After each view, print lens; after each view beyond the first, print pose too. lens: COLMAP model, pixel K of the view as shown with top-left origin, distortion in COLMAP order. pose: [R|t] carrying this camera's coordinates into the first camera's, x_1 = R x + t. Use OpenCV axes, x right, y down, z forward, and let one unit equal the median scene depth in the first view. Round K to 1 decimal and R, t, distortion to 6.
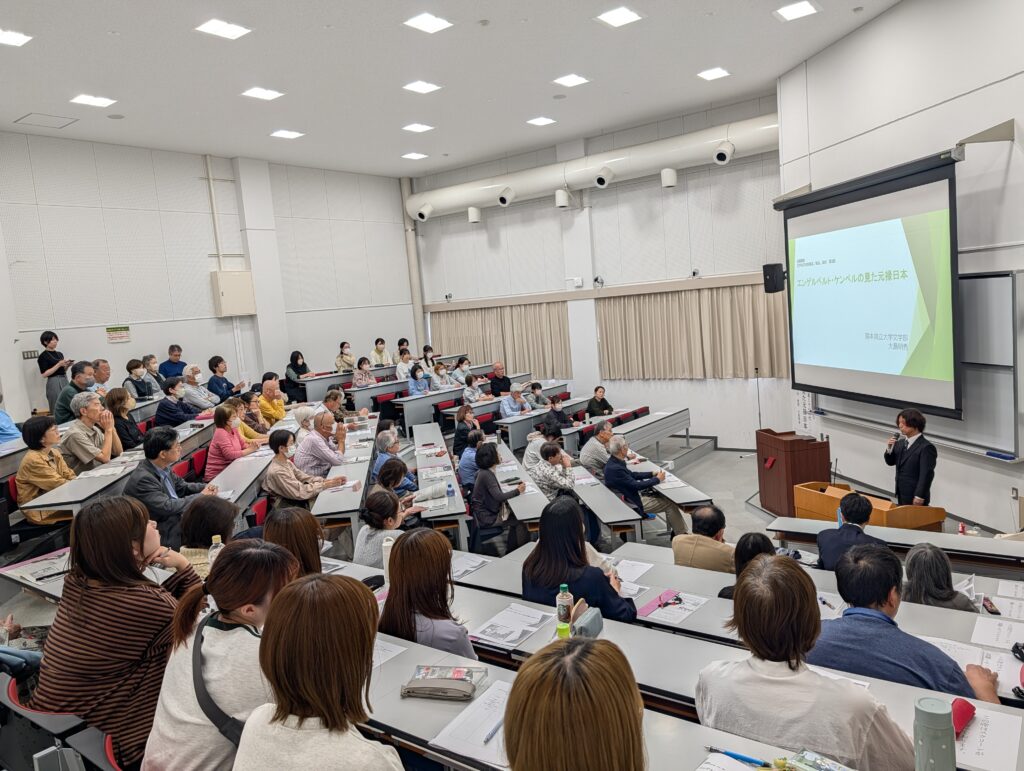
lens RADIAL K [[731.4, 0, 512.0], [0, 731.4, 385.5], [0, 0, 1]] dist [0.077393, -0.070010]
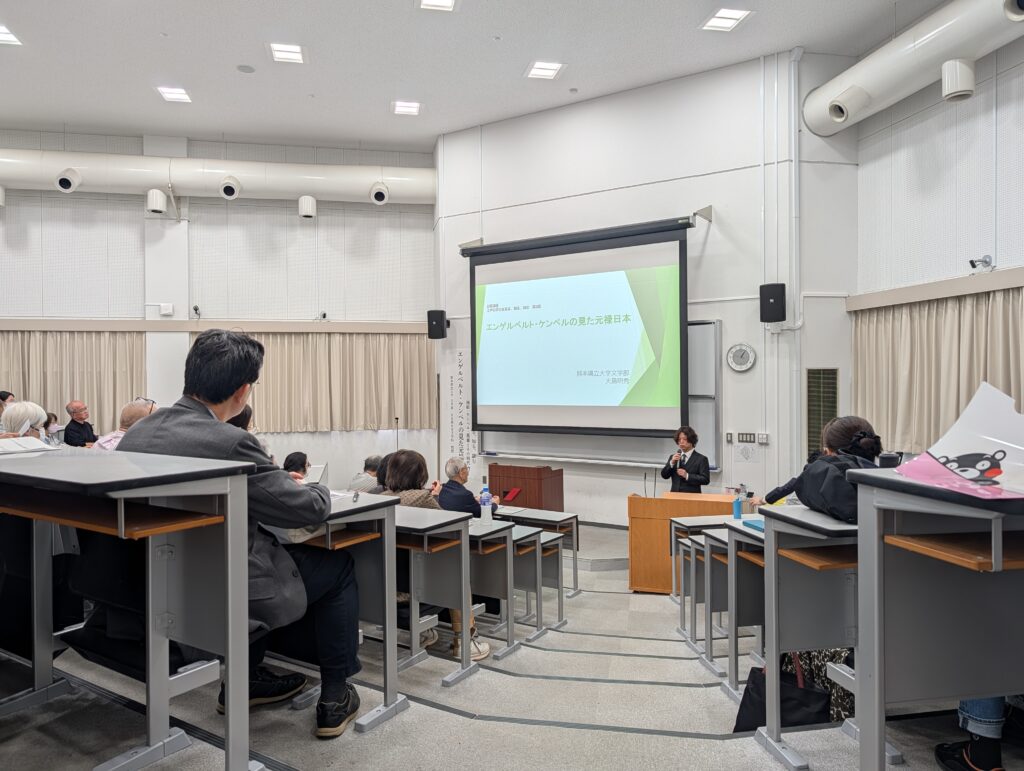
lens RADIAL K [[731.4, 0, 512.0], [0, 731.4, 385.5], [0, 0, 1]] dist [0.077393, -0.070010]
pose [[0.683803, 0.069767, 0.726323, -0.322132], [0.029910, 0.991902, -0.123436, 0.069505], [-0.729053, 0.106130, 0.676179, 0.280601]]
